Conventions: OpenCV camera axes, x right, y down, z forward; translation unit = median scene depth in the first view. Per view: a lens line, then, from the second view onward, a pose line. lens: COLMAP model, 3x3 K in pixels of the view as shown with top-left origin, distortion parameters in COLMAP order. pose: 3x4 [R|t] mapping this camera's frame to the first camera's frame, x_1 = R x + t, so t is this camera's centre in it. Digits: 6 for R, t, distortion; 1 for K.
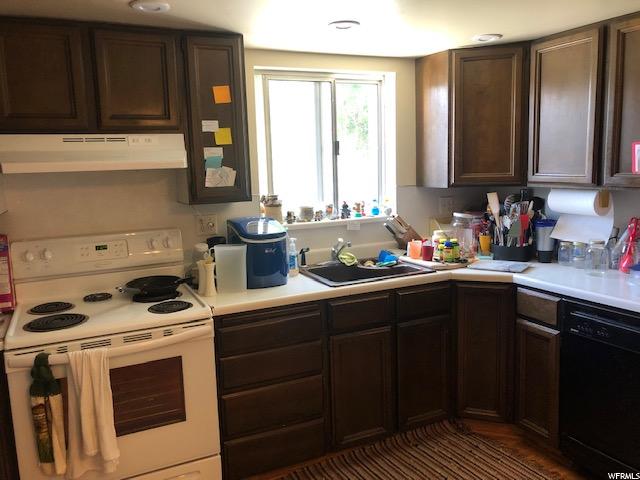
lens RADIAL K [[561.8, 0, 314.7], [0, 561.8, 242.2], [0, 0, 1]] dist [0.050496, -0.025262]
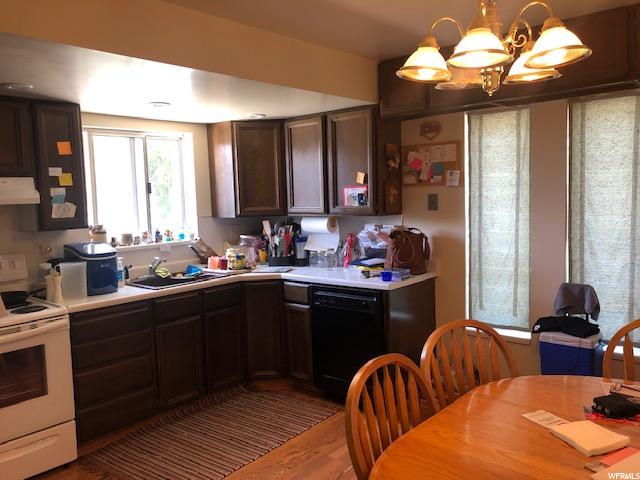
lens RADIAL K [[561.8, 0, 314.7], [0, 561.8, 242.2], [0, 0, 1]] dist [0.050496, -0.025262]
pose [[0.929084, -0.030286, 0.368628, -0.102683], [0.054762, 0.996921, -0.056114, 0.057327], [-0.365794, 0.072321, 0.927882, -0.383322]]
